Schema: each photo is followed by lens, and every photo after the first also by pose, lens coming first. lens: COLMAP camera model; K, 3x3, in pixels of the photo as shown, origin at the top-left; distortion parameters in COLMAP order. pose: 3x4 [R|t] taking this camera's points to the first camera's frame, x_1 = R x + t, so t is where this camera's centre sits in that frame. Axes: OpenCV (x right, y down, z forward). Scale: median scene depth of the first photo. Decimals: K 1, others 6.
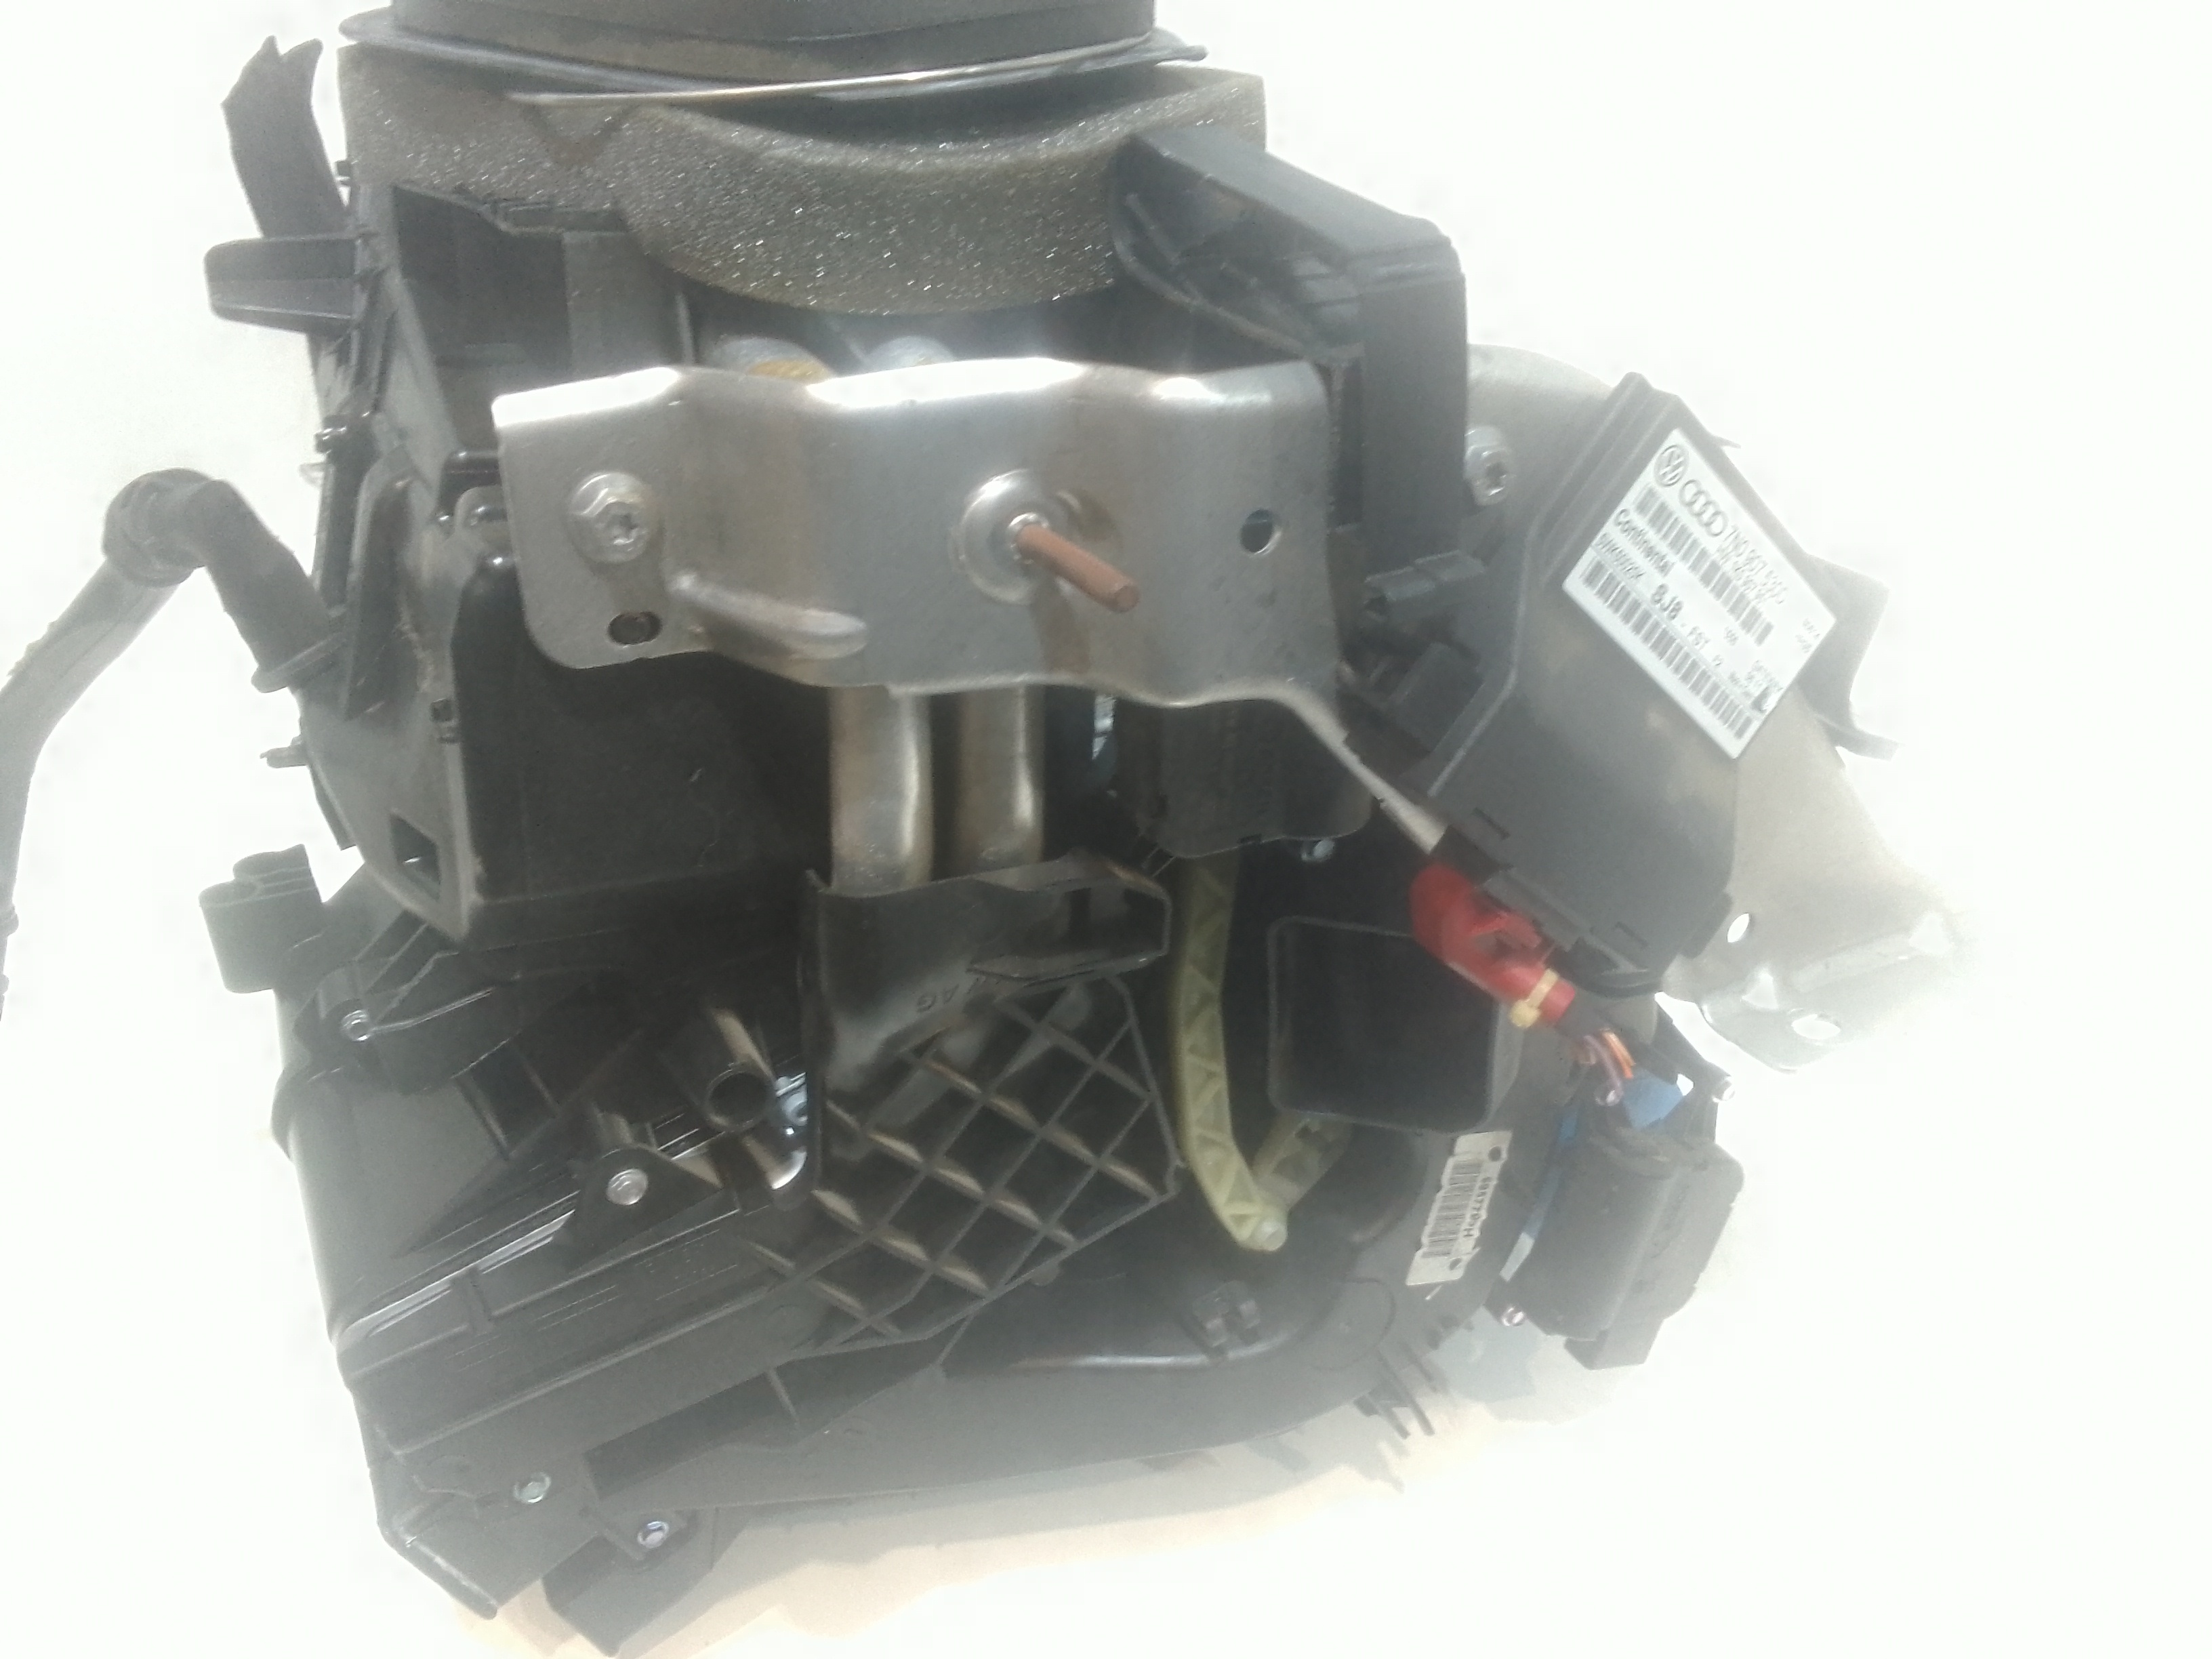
lens RADIAL K [[1748.0, 0, 1014.3], [0, 1748.0, 867.5], [0, 0, 1]] dist [0.052426, -0.089715]
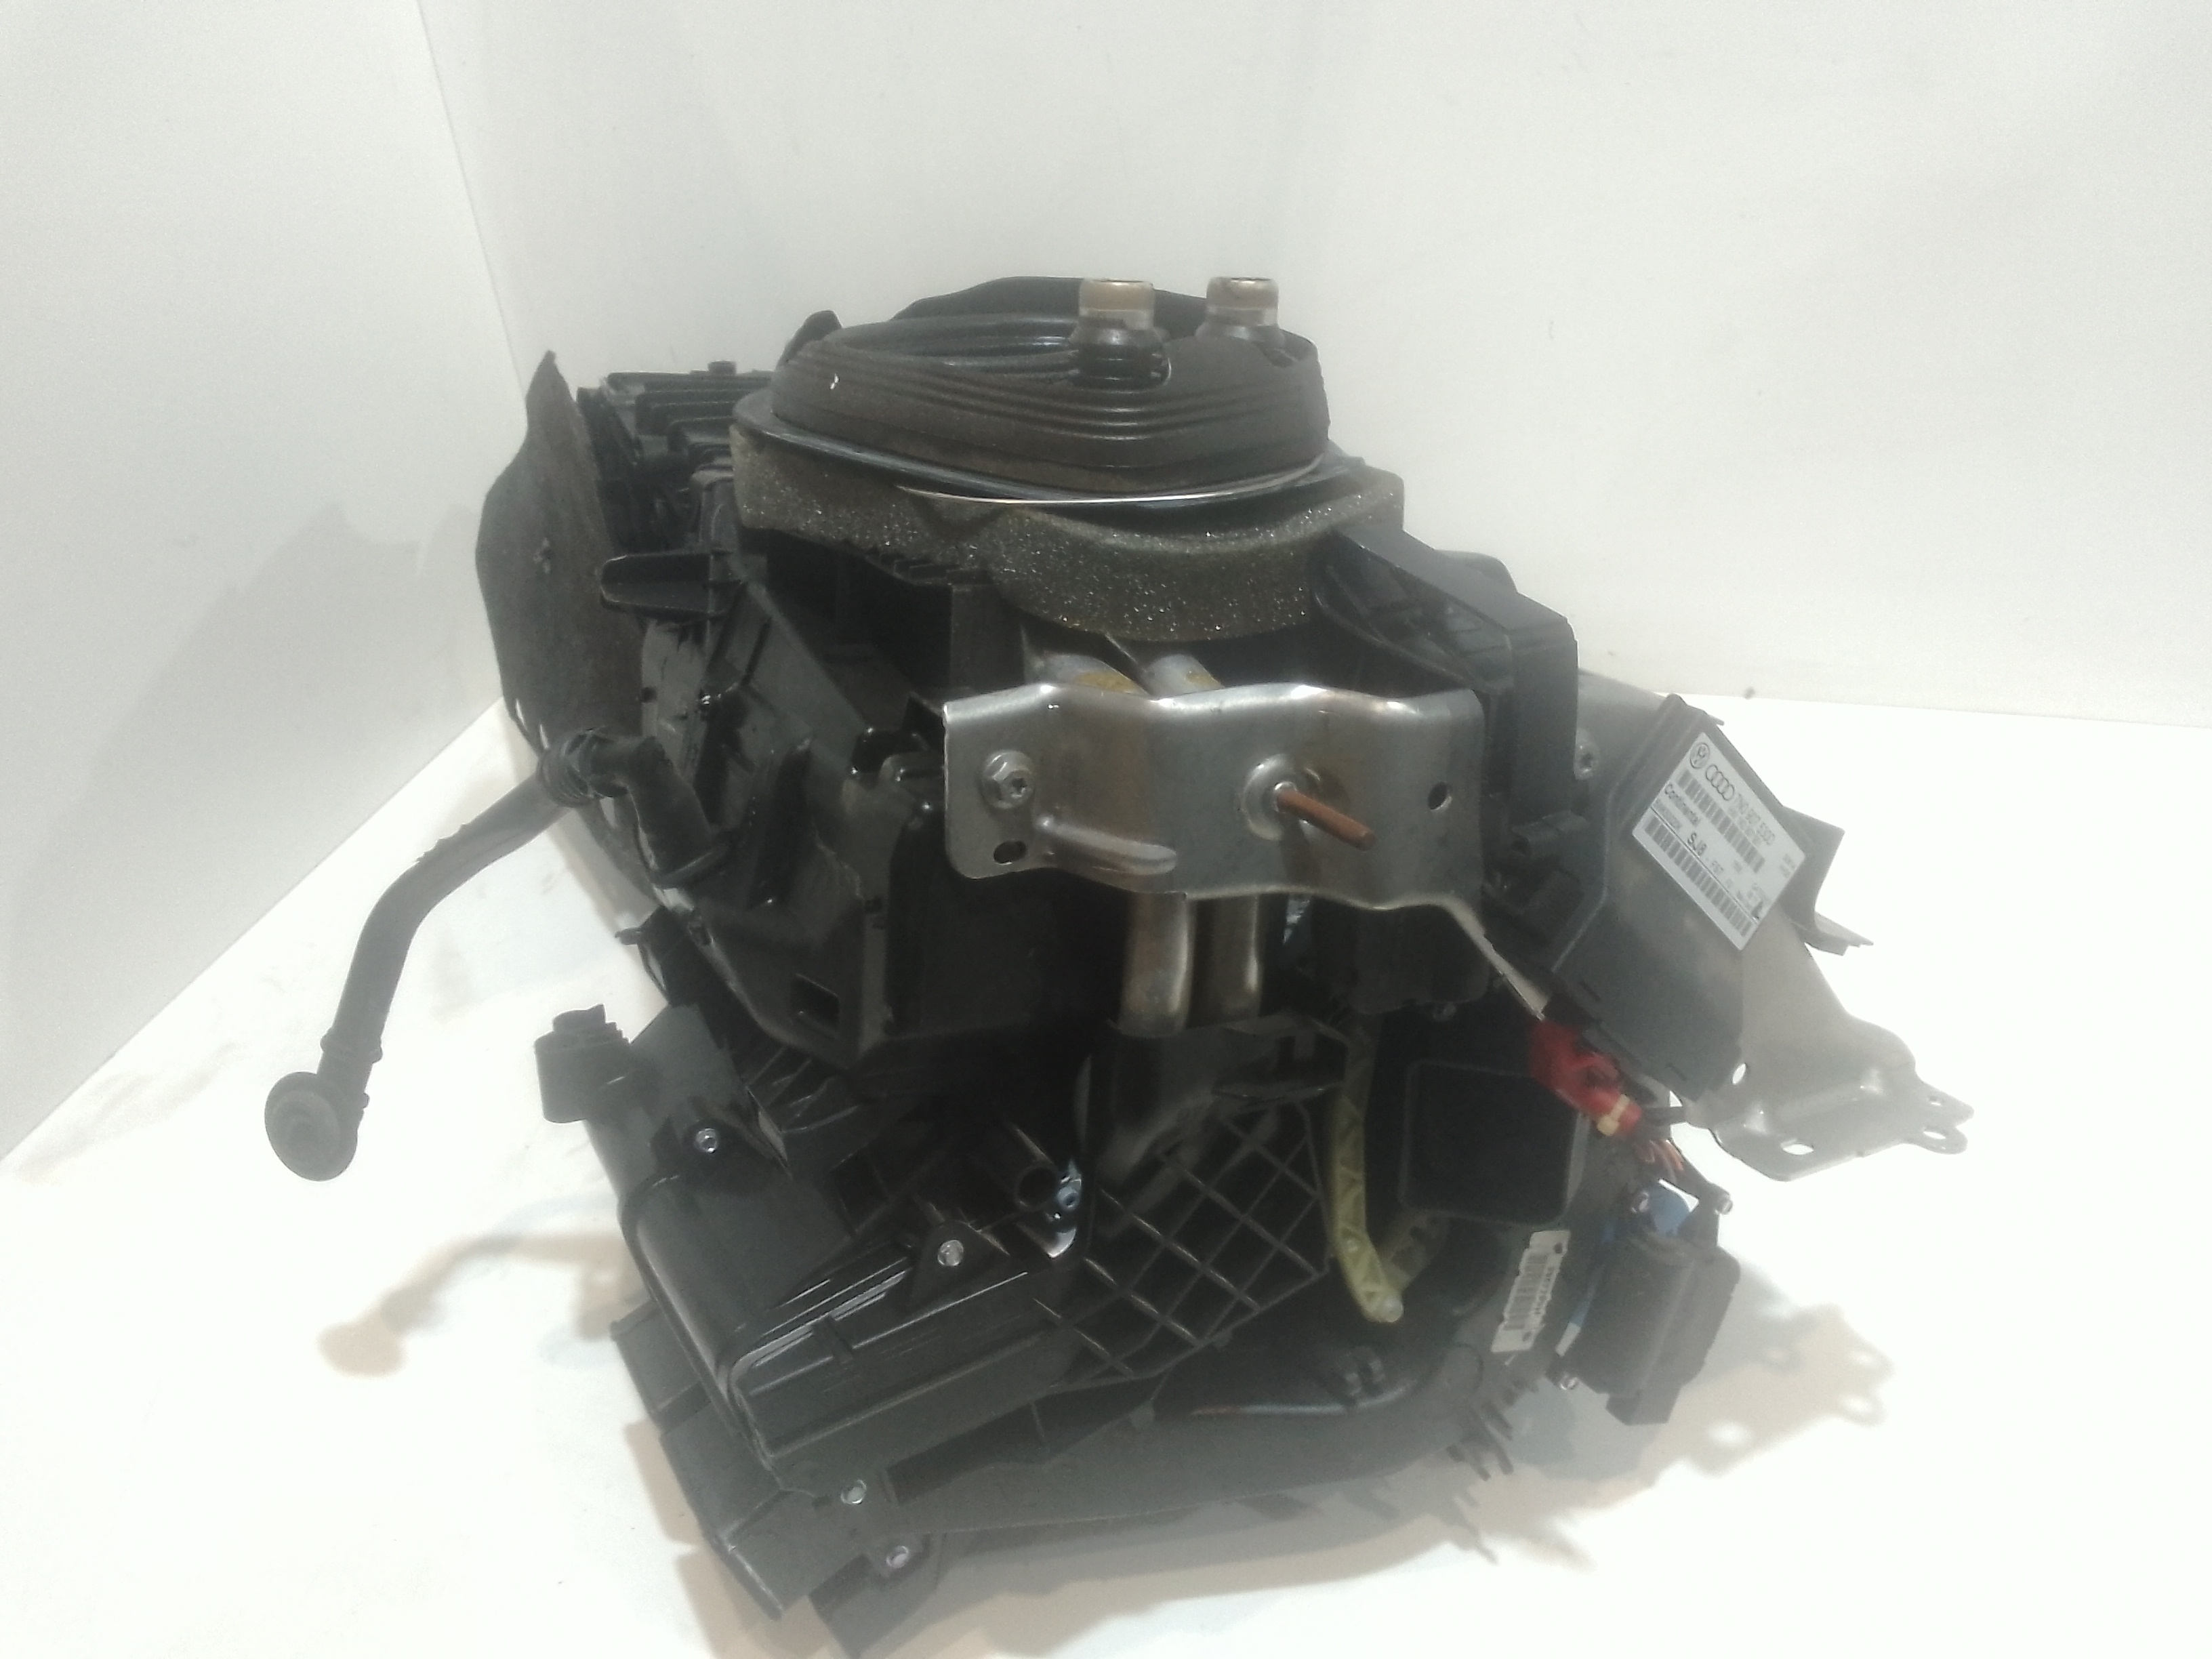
lens RADIAL K [[1748.0, 0, 1014.3], [0, 1748.0, 867.5], [0, 0, 1]] dist [0.052426, -0.089715]
pose [[0.999087, 0.013870, 0.040405, -0.250434], [-0.009528, 0.994349, -0.105730, 0.029314], [-0.041643, 0.105249, 0.993574, -0.424392]]
